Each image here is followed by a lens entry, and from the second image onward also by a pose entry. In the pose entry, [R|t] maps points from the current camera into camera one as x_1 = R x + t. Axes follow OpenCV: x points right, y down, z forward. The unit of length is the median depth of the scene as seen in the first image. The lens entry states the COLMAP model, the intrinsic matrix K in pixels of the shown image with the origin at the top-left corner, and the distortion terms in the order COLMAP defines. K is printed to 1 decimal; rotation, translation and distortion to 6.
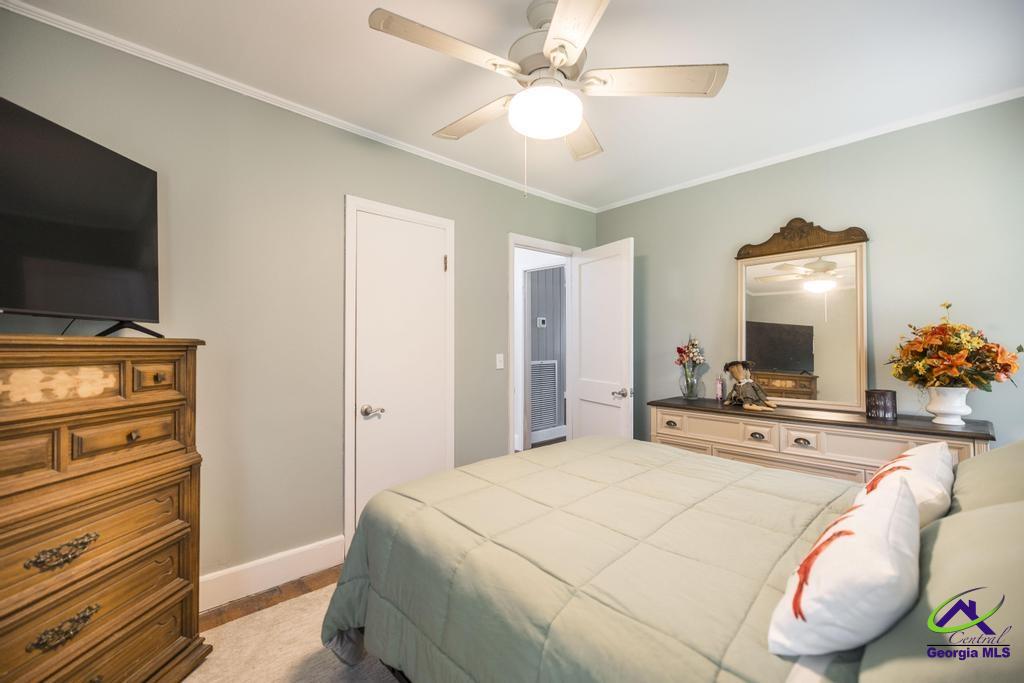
lens RADIAL K [[443.9, 0, 512.1], [0, 443.9, 345.1], [0, 0, 1]] dist [0.001398, 0.000166]
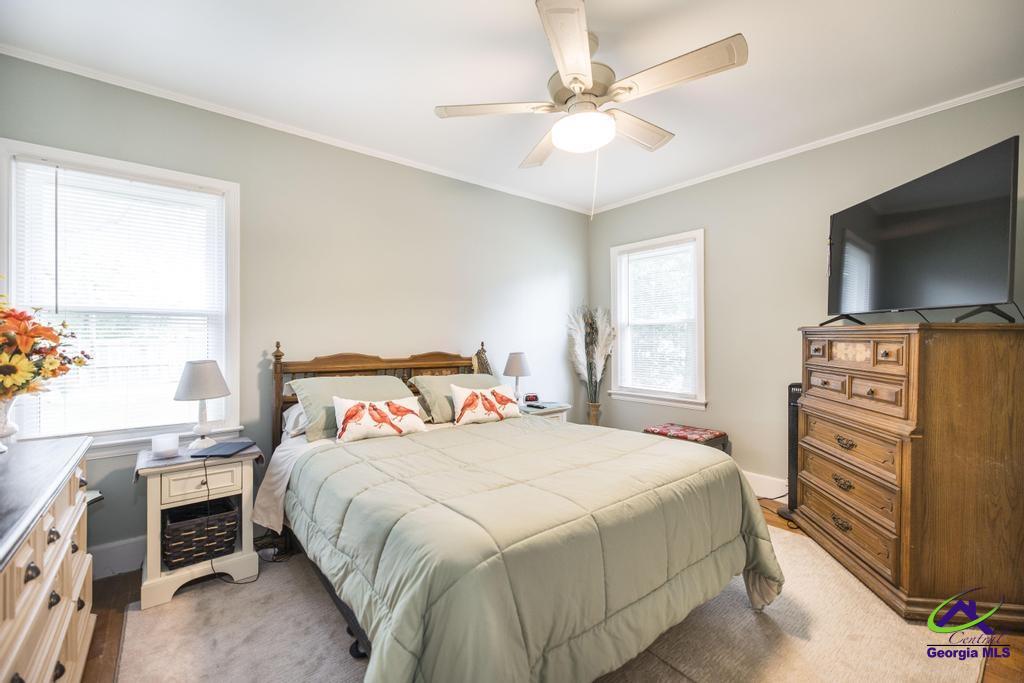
lens RADIAL K [[443.9, 0, 512.1], [0, 443.9, 342.6], [0, 0, 1]] dist [0.001398, 0.000166]
pose [[-0.996962, 0.005263, 0.077718, 0.196699], [0.005416, 0.999984, 0.001758, 0.032745], [-0.077707, 0.002174, -0.996974, 2.488515]]
